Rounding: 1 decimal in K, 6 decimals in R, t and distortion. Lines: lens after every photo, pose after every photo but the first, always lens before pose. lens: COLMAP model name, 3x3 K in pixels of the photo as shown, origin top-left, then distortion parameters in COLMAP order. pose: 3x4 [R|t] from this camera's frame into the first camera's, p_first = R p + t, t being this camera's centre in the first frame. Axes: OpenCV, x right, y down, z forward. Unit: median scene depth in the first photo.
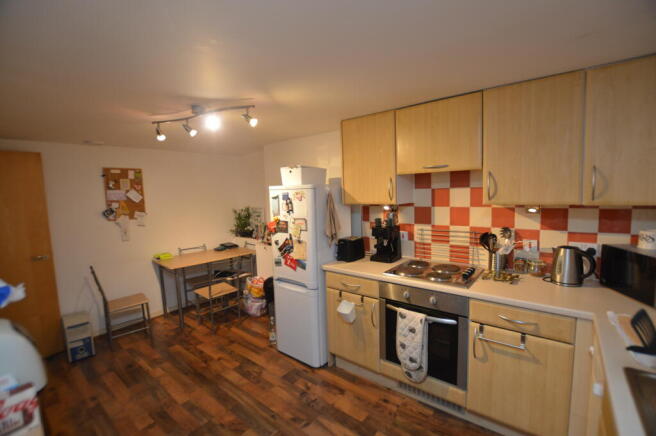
lens RADIAL K [[292.4, 0, 328.2], [0, 292.4, 220.4], [0, 0, 1]] dist [-0.019197, -0.000165]
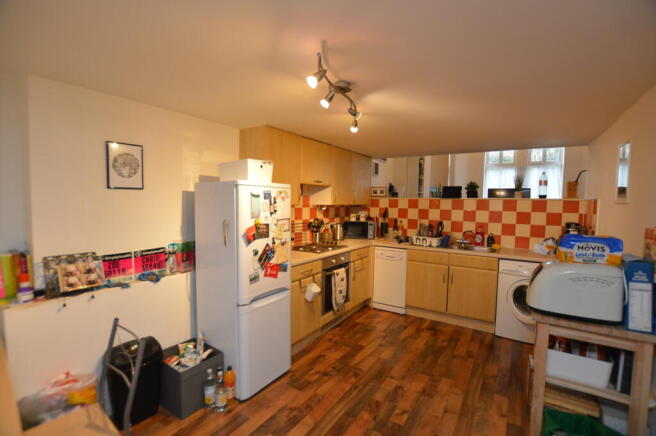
lens RADIAL K [[292.4, 0, 327.6], [0, 292.4, 219.2], [0, 0, 1]] dist [-0.019197, -0.000165]
pose [[-0.099771, -0.030092, 0.994555, -1.034066], [0.087744, 0.995382, 0.038919, -0.029068], [-0.991134, 0.091149, -0.096670, 0.925845]]
